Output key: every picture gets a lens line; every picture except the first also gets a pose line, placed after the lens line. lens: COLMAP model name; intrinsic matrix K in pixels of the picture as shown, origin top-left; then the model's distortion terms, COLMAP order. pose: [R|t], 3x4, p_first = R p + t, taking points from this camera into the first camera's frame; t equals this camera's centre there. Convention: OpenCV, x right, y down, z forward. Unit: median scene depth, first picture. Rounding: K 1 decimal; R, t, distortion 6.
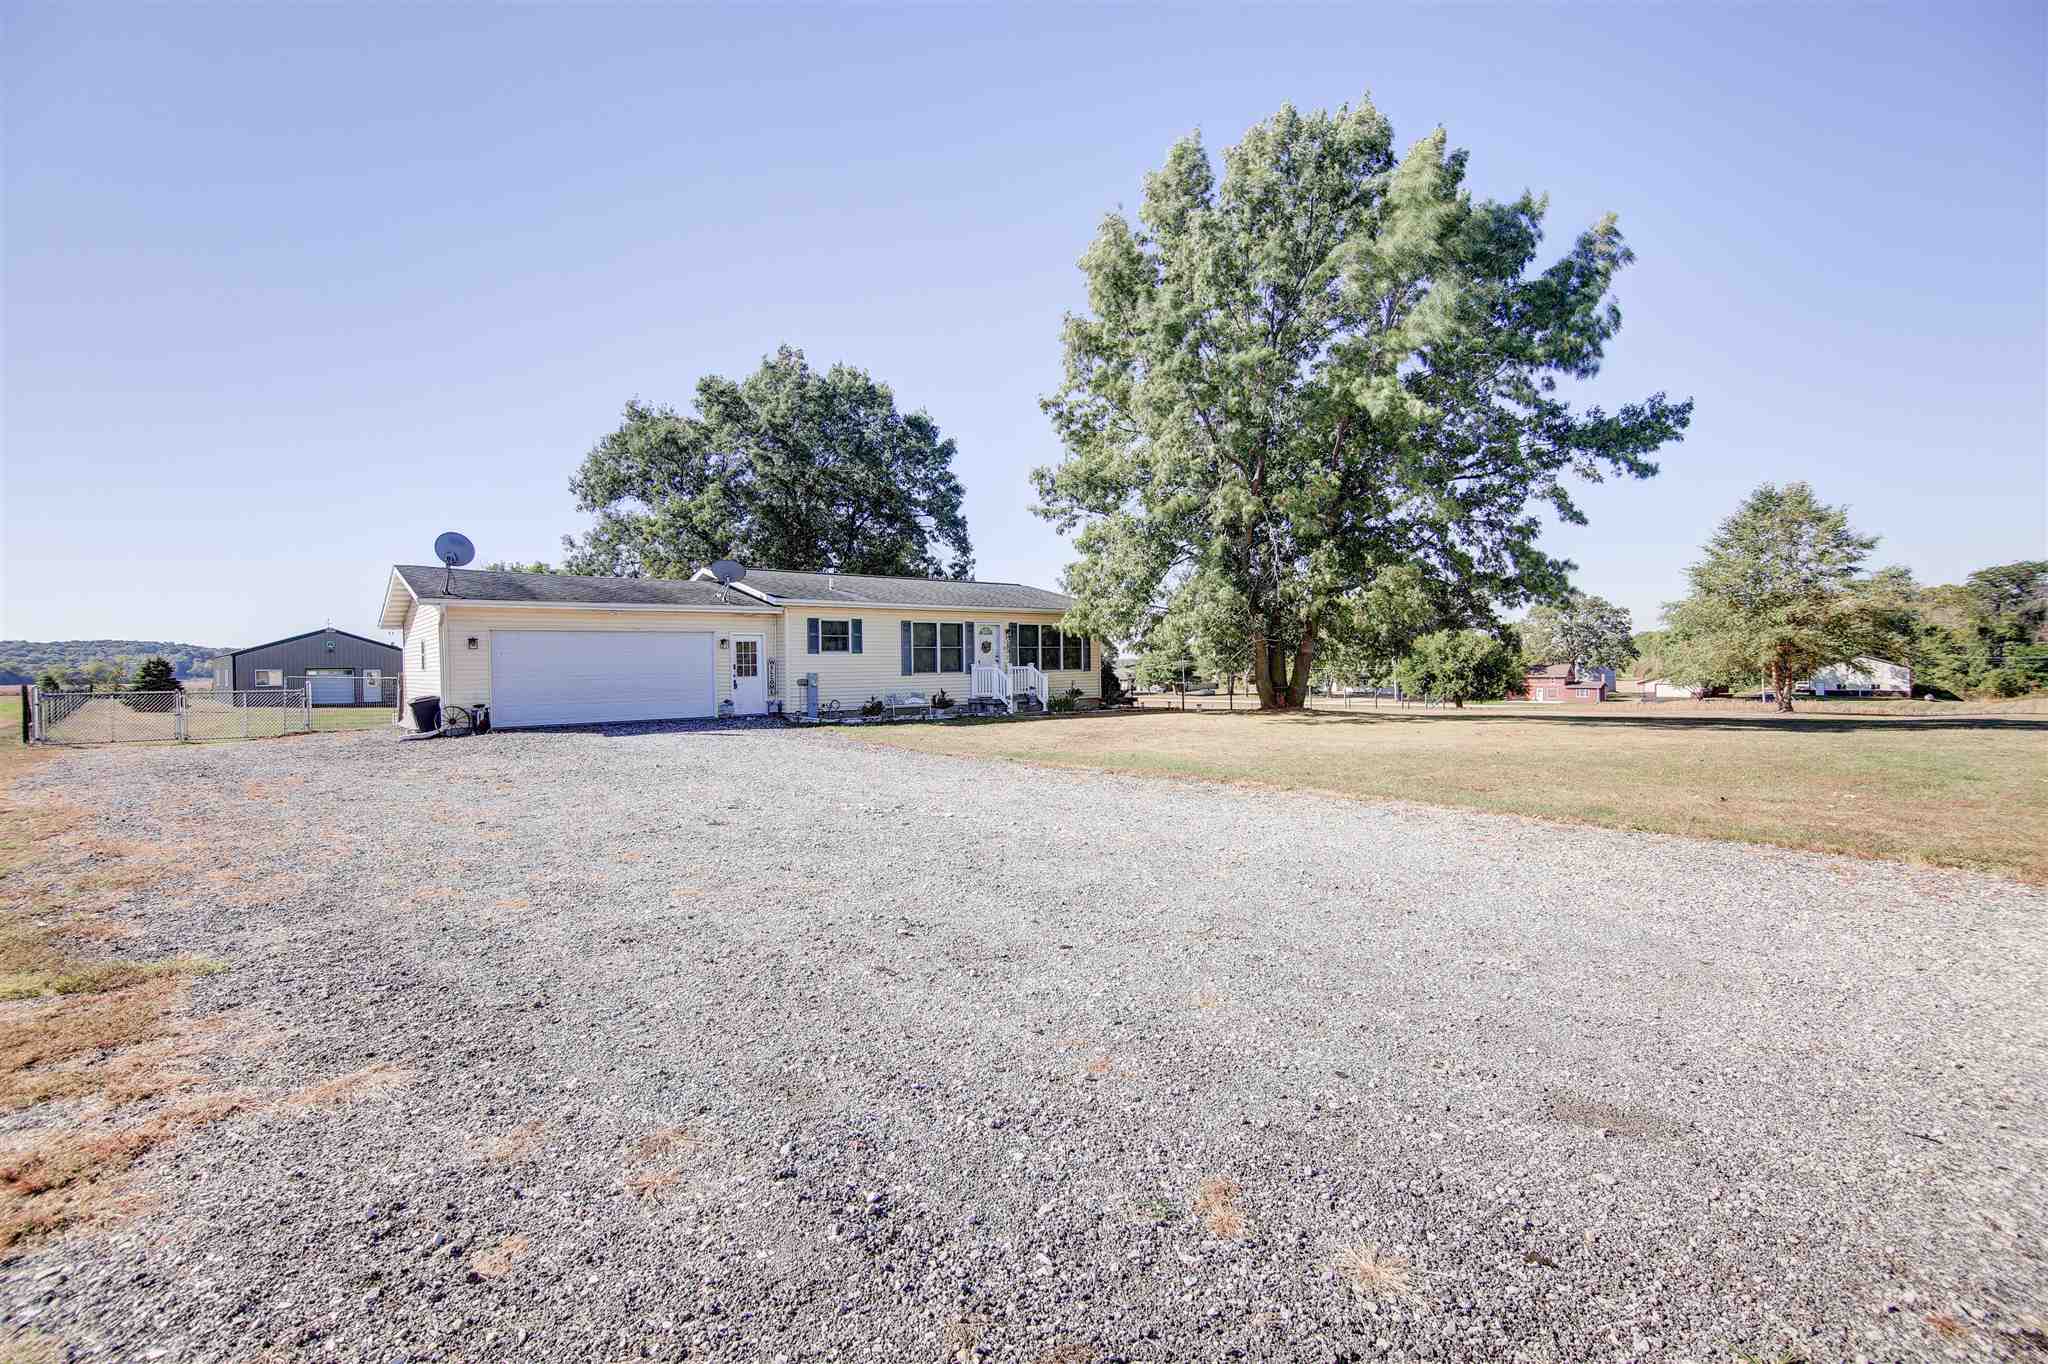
lens RADIAL K [[910.2, 0, 1023.3], [0, 910.2, 676.2], [0, 0, 1]] dist [-0.011593, -0.003623]
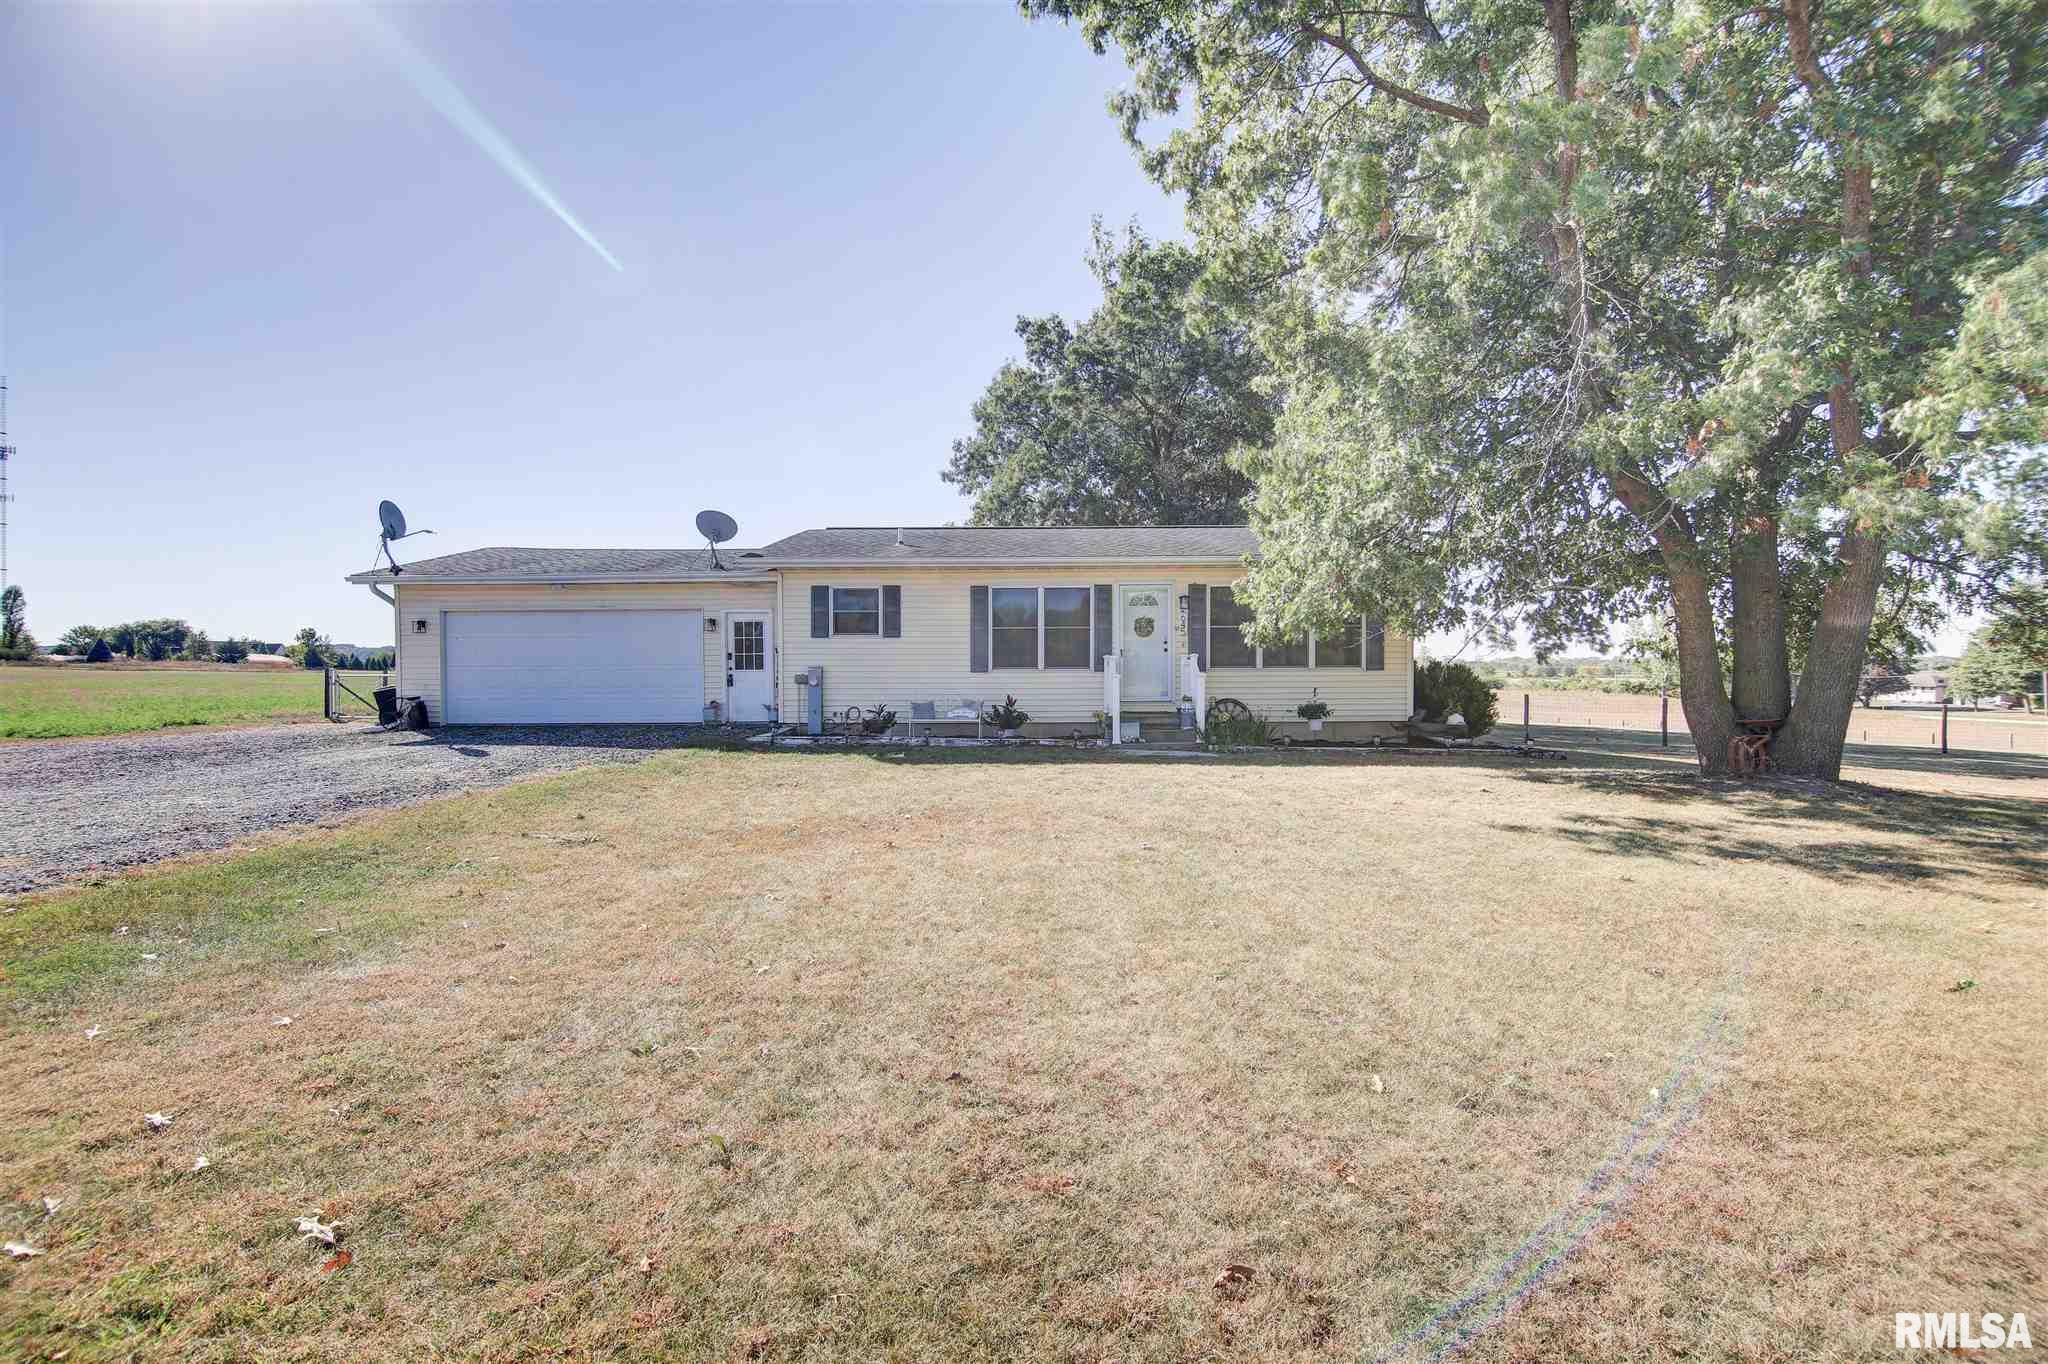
lens RADIAL K [[910.2, 0, 1023.6], [0, 910.2, 675.8], [0, 0, 1]] dist [-0.011593, -0.003623]
pose [[0.771080, 0.018062, -0.636482, 0.309280], [-0.015936, 0.999832, 0.009067, -0.004902], [0.636539, 0.003152, 0.771238, 0.551249]]
